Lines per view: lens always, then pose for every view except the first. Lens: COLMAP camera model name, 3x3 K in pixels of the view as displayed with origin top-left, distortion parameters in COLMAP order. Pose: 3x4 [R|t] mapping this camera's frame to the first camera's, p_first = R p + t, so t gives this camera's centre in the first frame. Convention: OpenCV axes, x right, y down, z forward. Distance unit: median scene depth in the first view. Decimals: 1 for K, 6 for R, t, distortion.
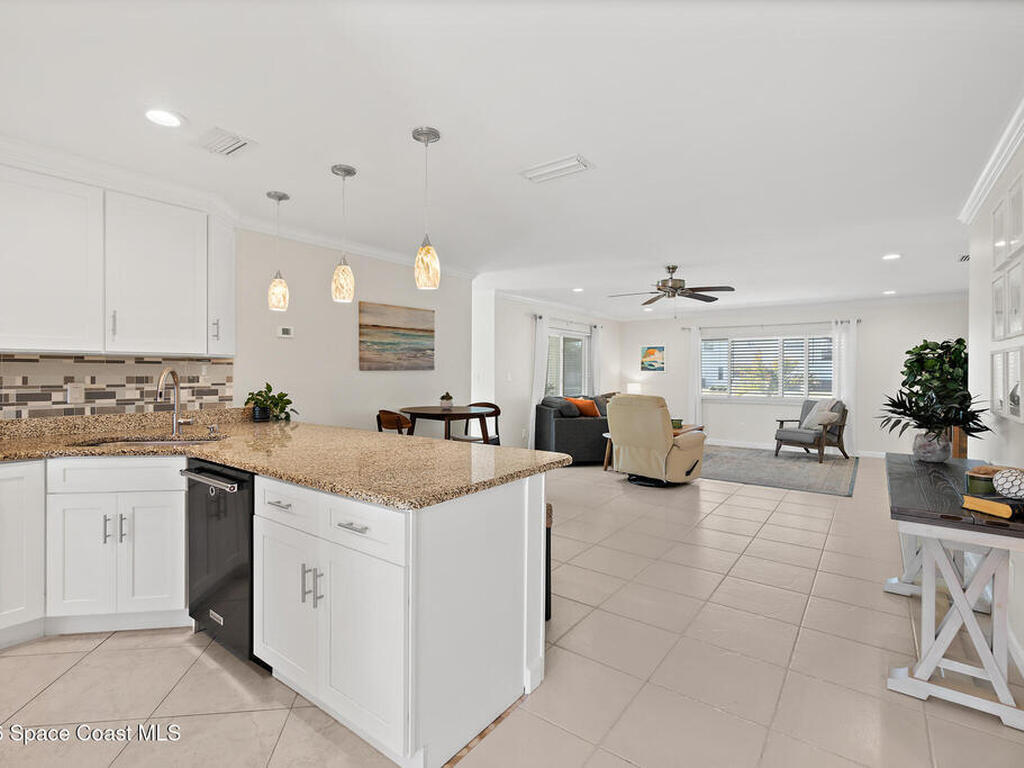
lens RADIAL K [[503.9, 0, 499.8], [0, 503.9, 379.2], [0, 0, 1]] dist [-0.010473, 0.003322]
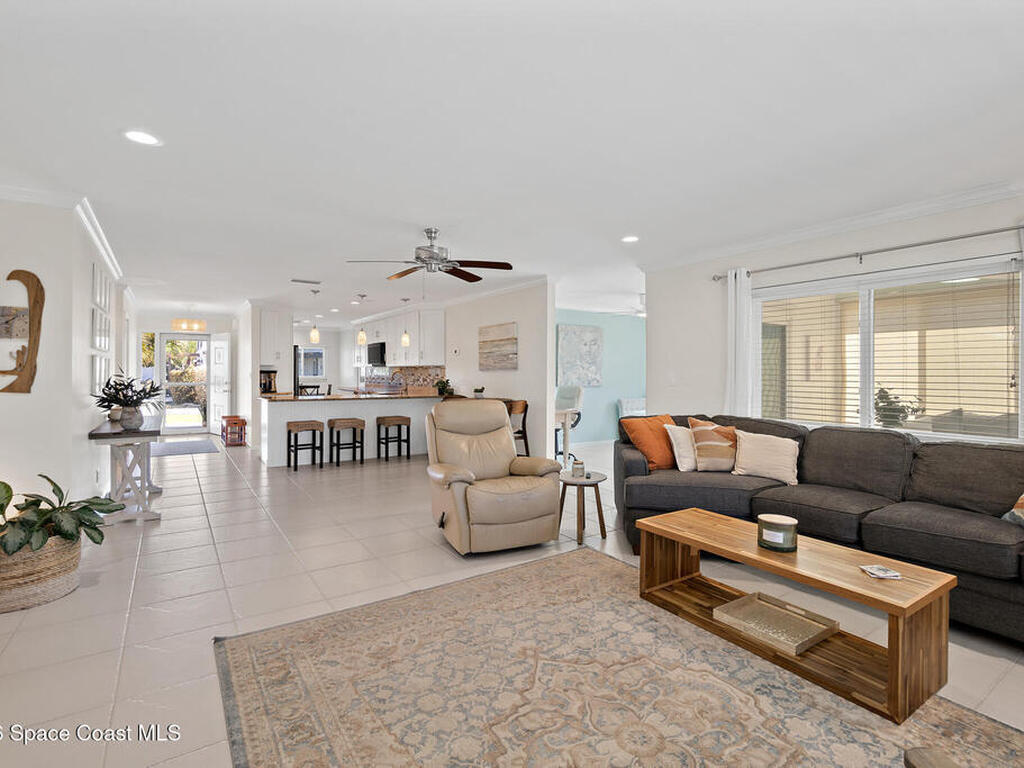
lens RADIAL K [[503.9, 0, 503.6], [0, 503.9, 384.8], [0, 0, 1]] dist [-0.010473, 0.003322]
pose [[-0.336832, 0.018090, -0.941391, 0.938443], [-0.018089, 0.999507, 0.025679, -0.013182], [0.941391, 0.025678, -0.336339, 1.264748]]
